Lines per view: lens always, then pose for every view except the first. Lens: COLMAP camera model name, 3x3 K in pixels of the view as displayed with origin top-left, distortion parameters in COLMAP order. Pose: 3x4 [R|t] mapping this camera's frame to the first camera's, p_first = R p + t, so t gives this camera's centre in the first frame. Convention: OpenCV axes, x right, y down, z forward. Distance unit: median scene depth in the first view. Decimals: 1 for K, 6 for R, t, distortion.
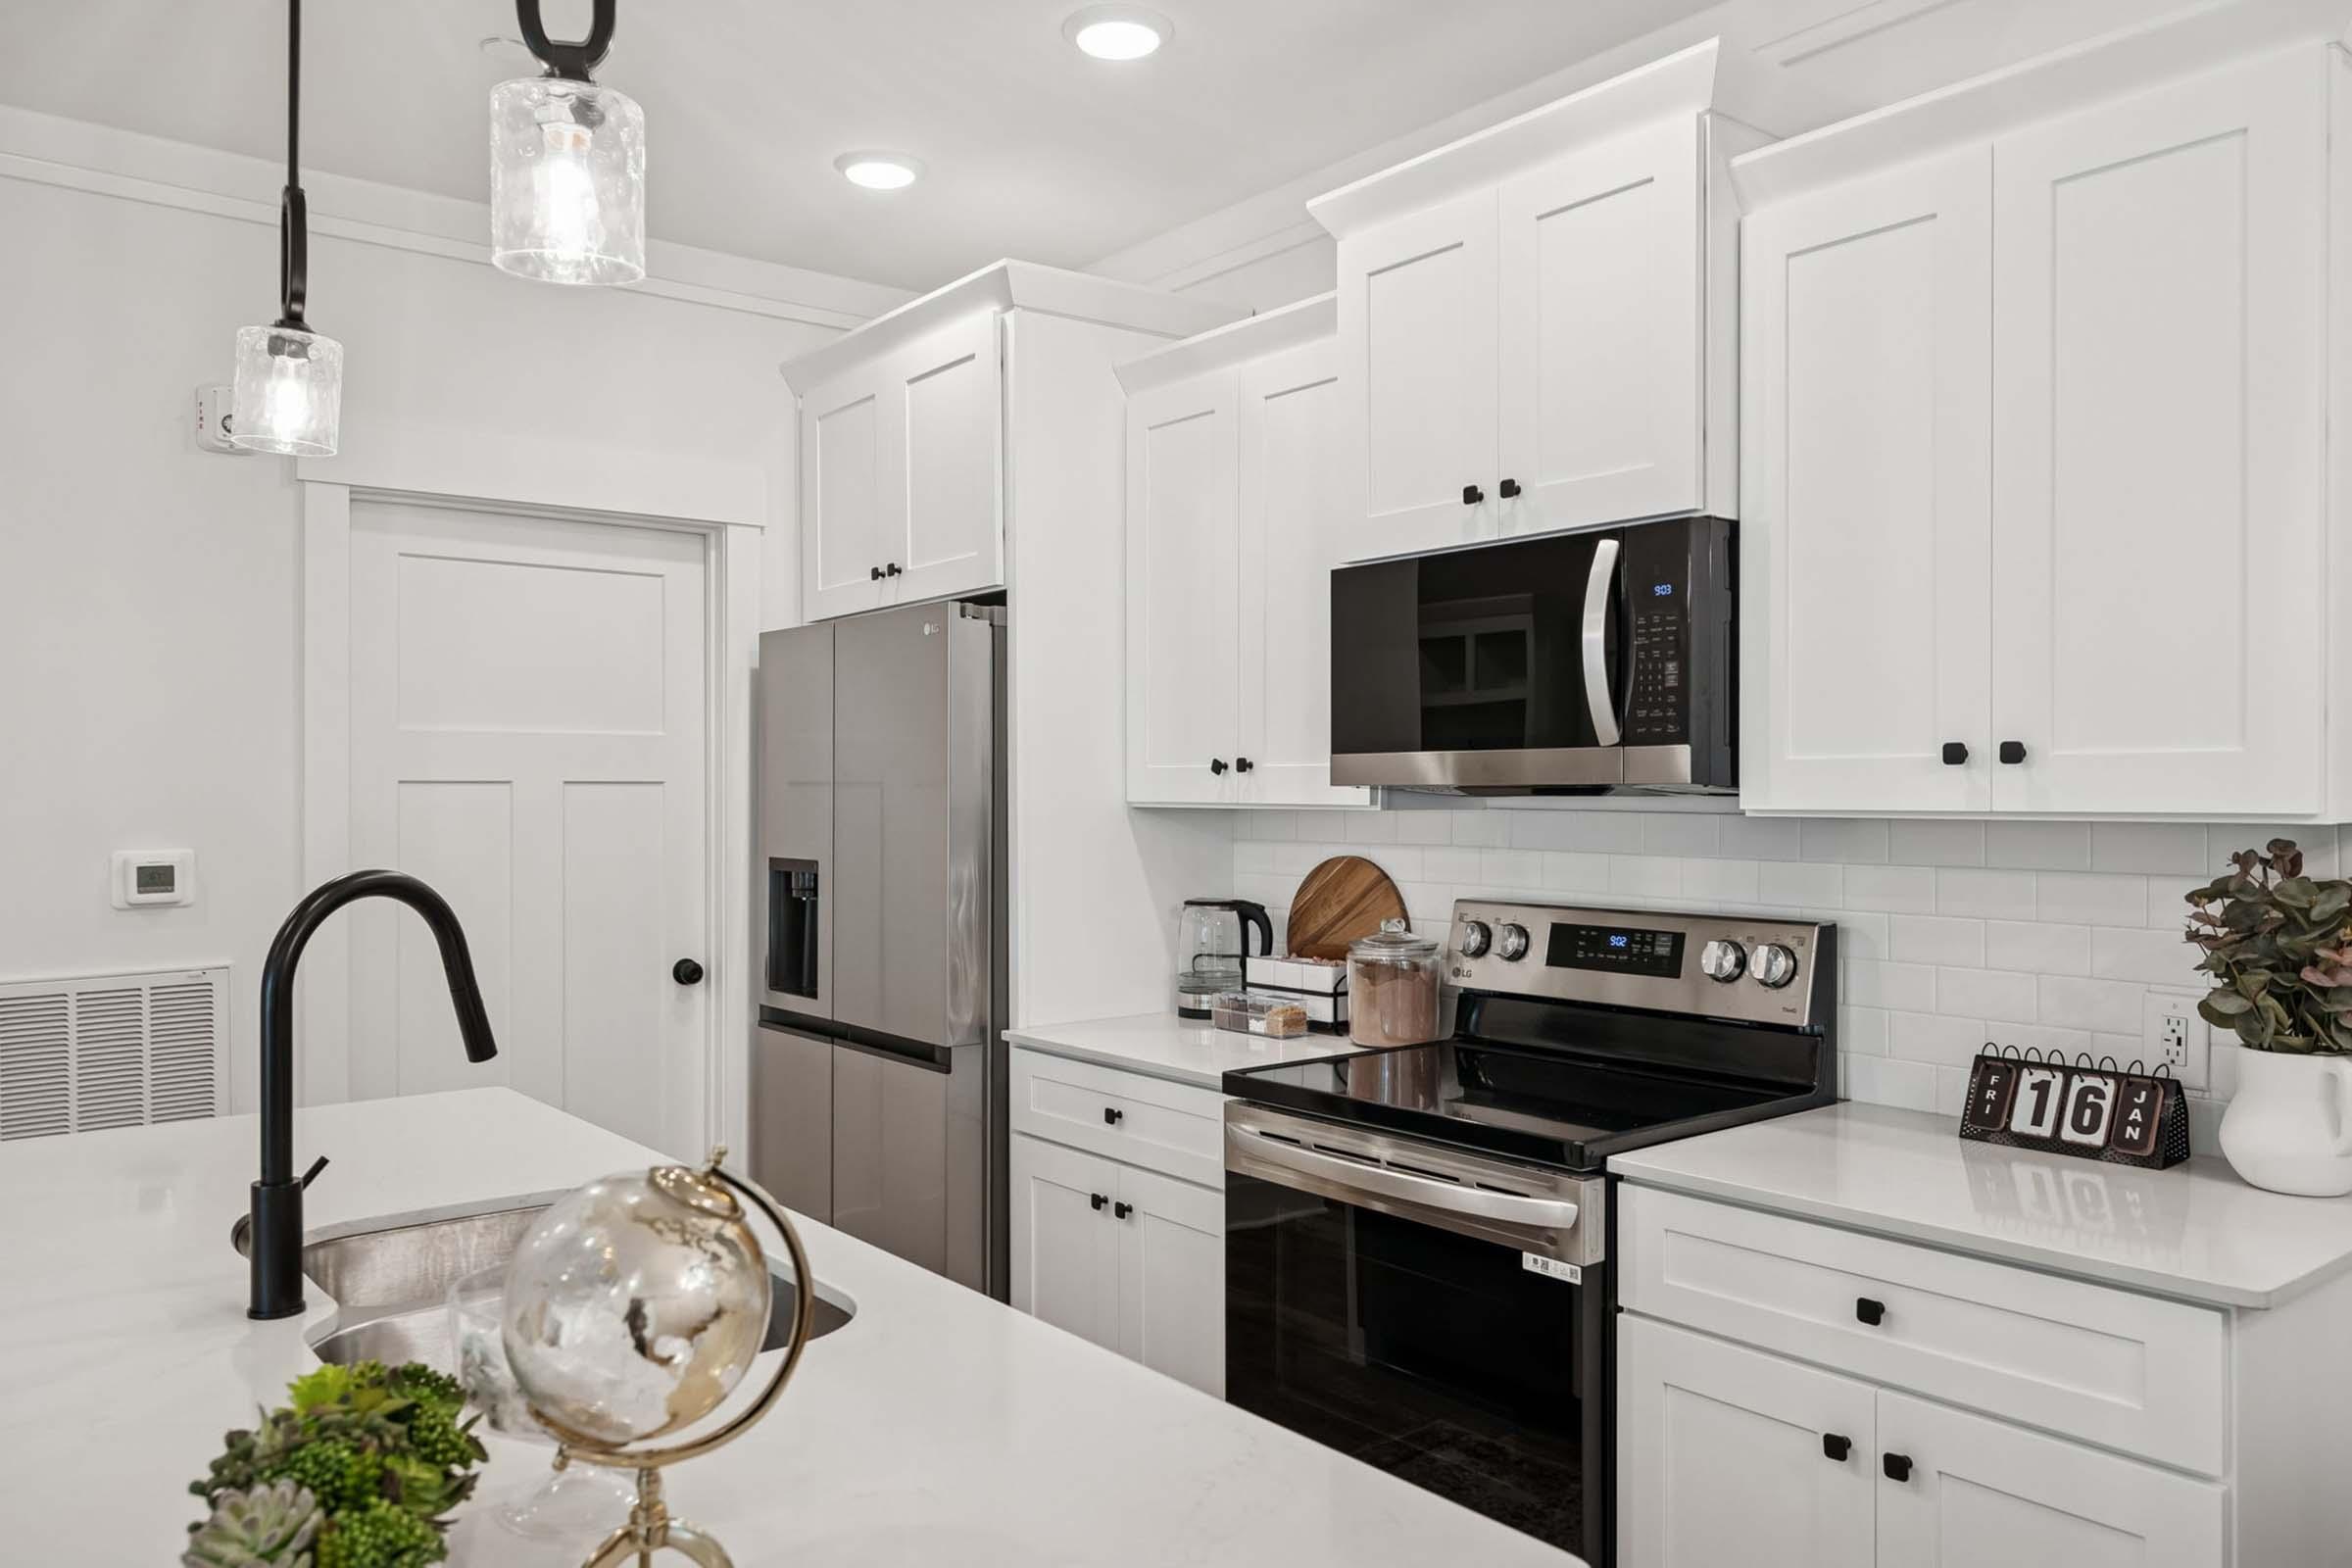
lens RADIAL K [[1667.4, 0, 1170.4], [0, 1667.4, 774.1], [0, 0, 1]] dist [-0.002966, 0.007396]
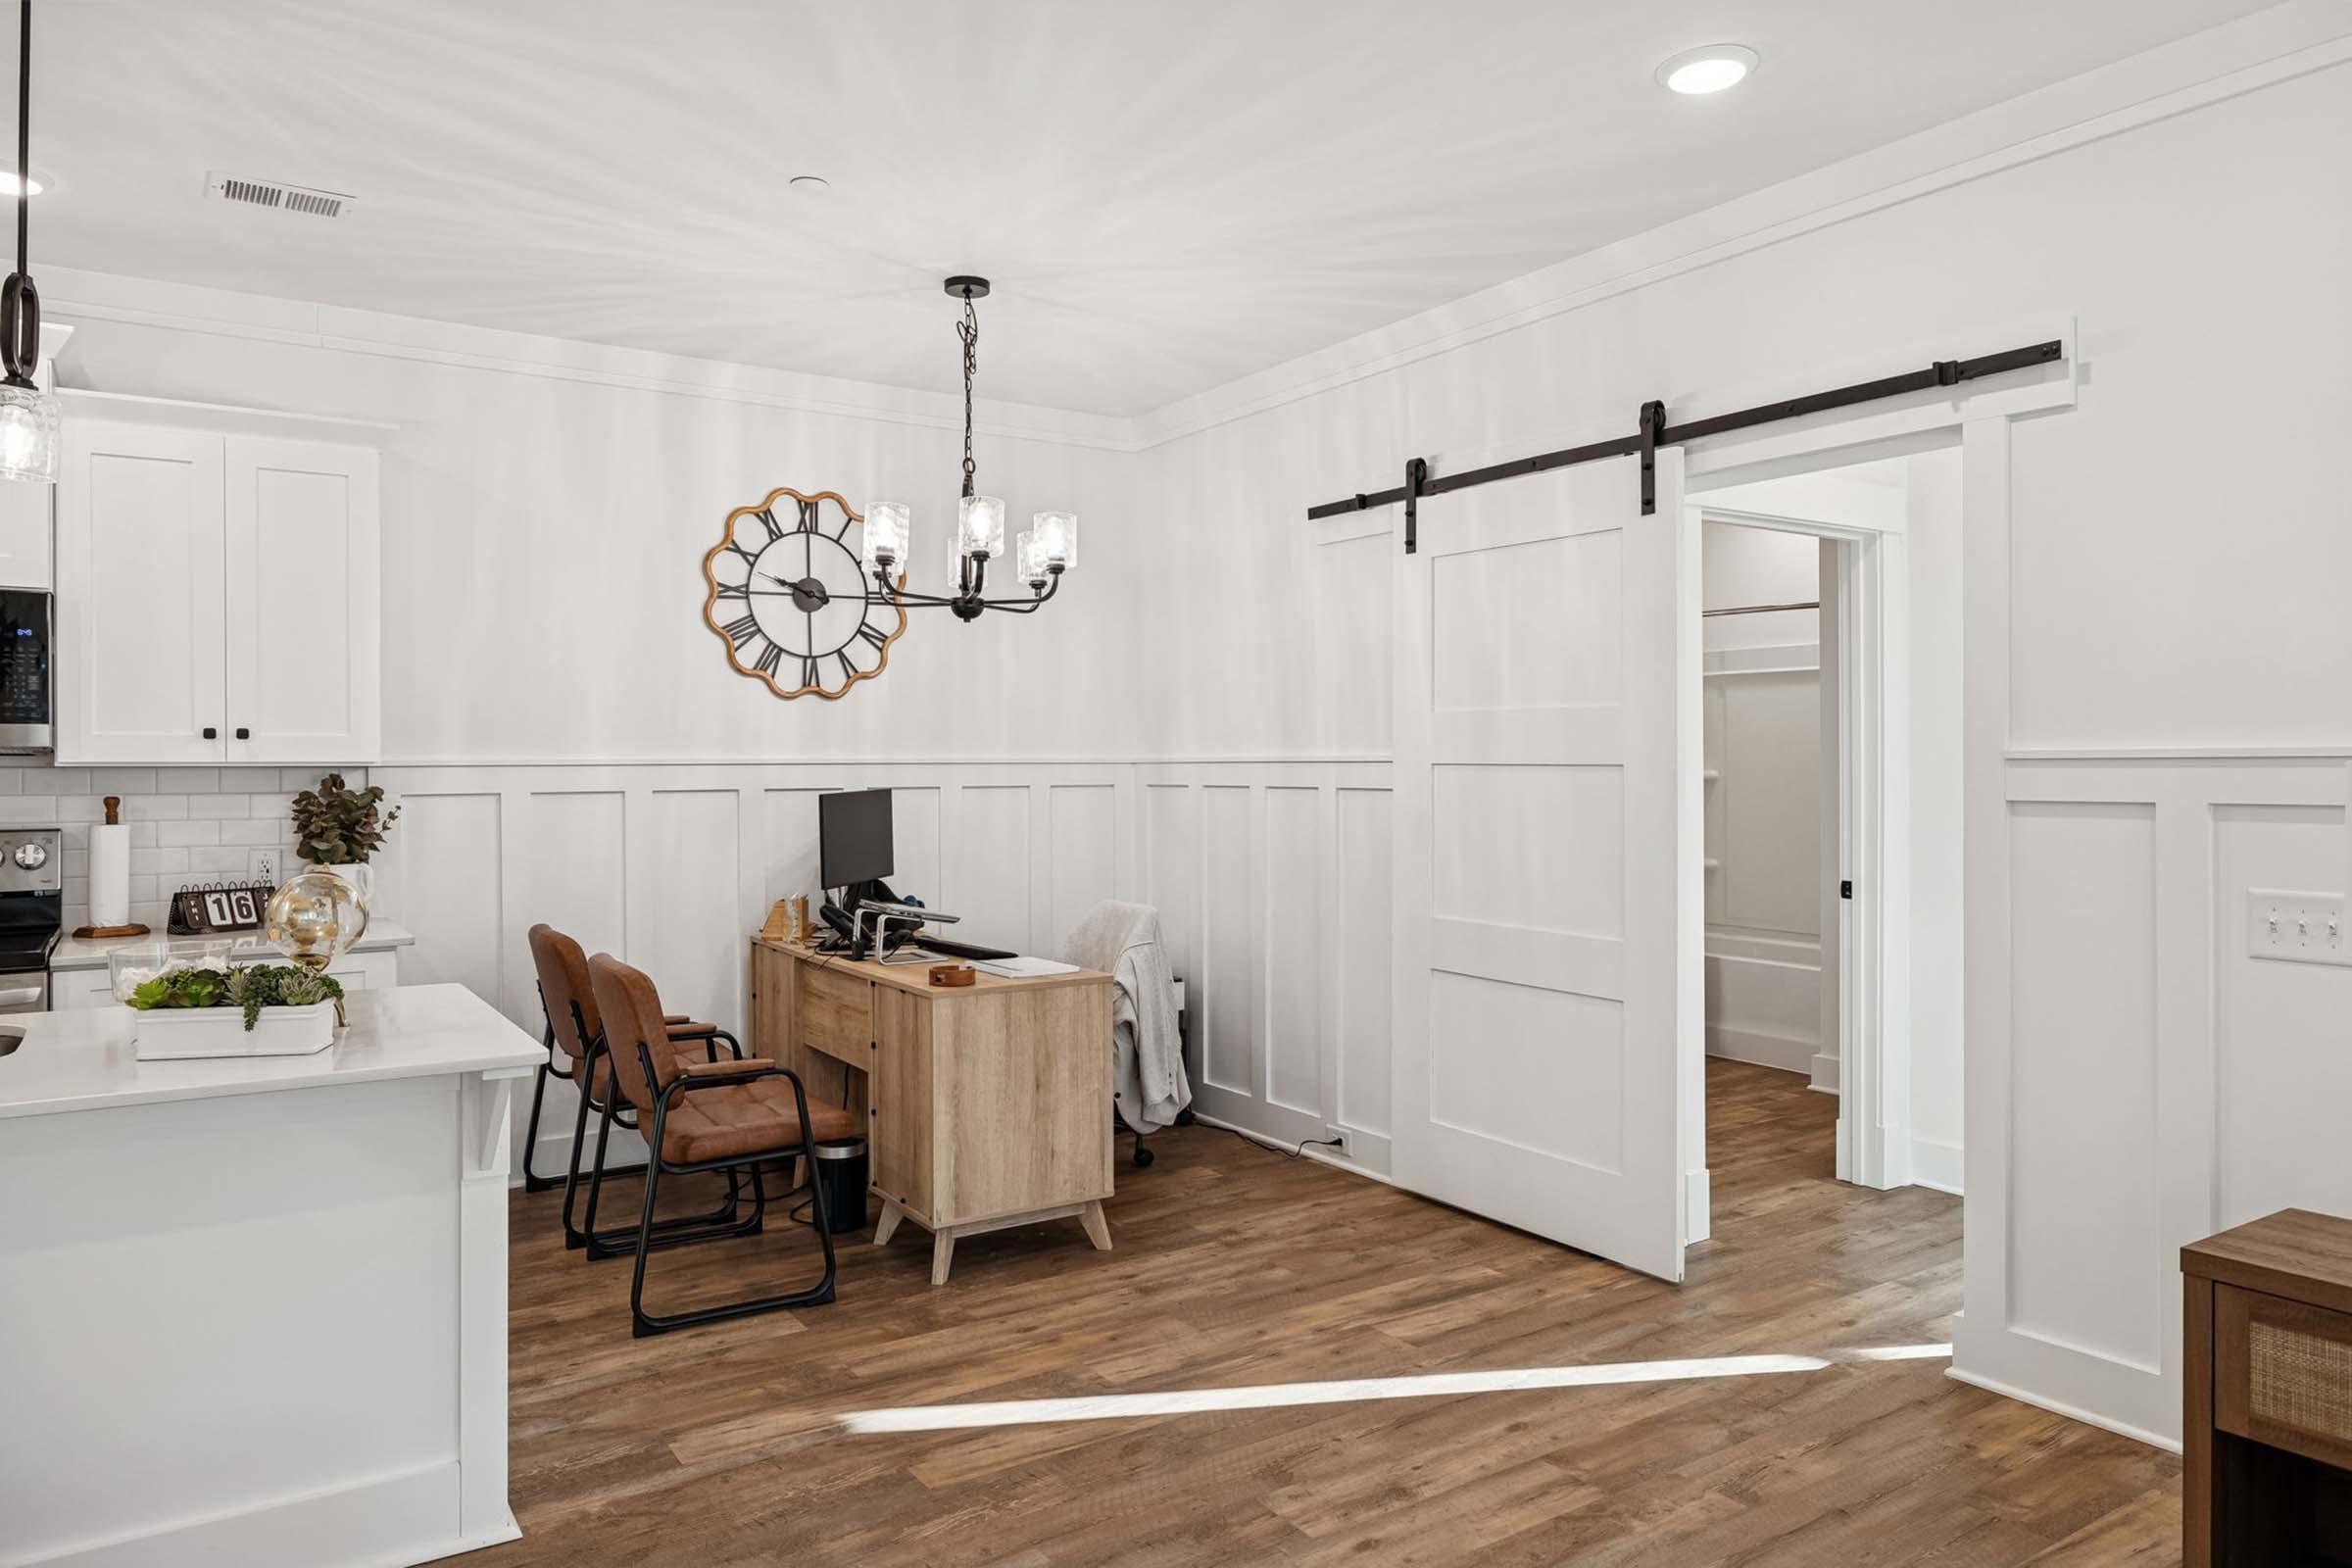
lens RADIAL K [[1534.4, 0, 1173.9], [0, 1534.4, 771.6], [0, 0, 1]] dist [-0.004910, 0.002055]
pose [[0.085468, -0.003355, 0.996335, -1.046737], [-0.007861, 0.999961, 0.004042, 0.013773], [-0.996310, -0.008178, 0.085439, -0.262290]]
